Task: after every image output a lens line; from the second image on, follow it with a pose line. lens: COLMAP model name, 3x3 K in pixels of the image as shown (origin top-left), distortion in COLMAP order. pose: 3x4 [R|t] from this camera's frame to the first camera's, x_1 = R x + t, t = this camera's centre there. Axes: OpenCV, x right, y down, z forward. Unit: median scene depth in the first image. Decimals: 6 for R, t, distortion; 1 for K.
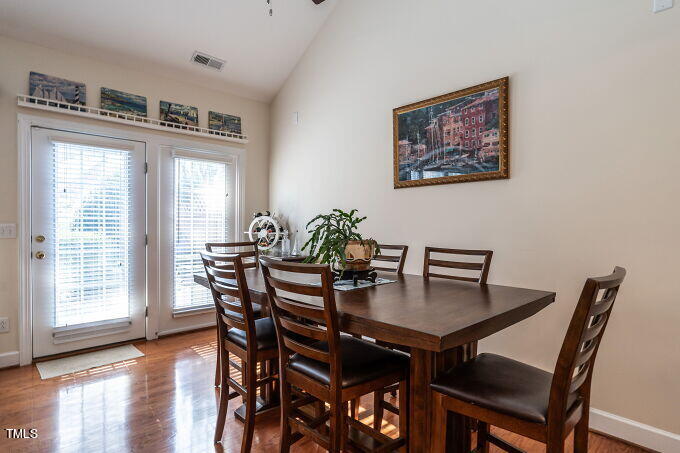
lens RADIAL K [[371.3, 0, 340.0], [0, 371.3, 226.5], [0, 0, 1]] dist [-0.003261, 0.000169]
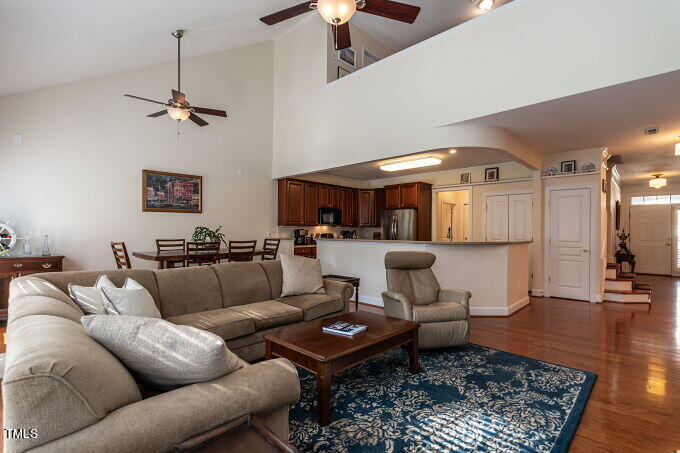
lens RADIAL K [[318.9, 0, 343.0], [0, 318.9, 227.5], [0, 0, 1]] dist [-0.001217, 0.000139]
pose [[-0.056529, 0.000003, 0.998401, -1.551412], [0.000235, 1.000000, 0.000010, -0.018419], [-0.998401, 0.000235, -0.056529, 0.067198]]
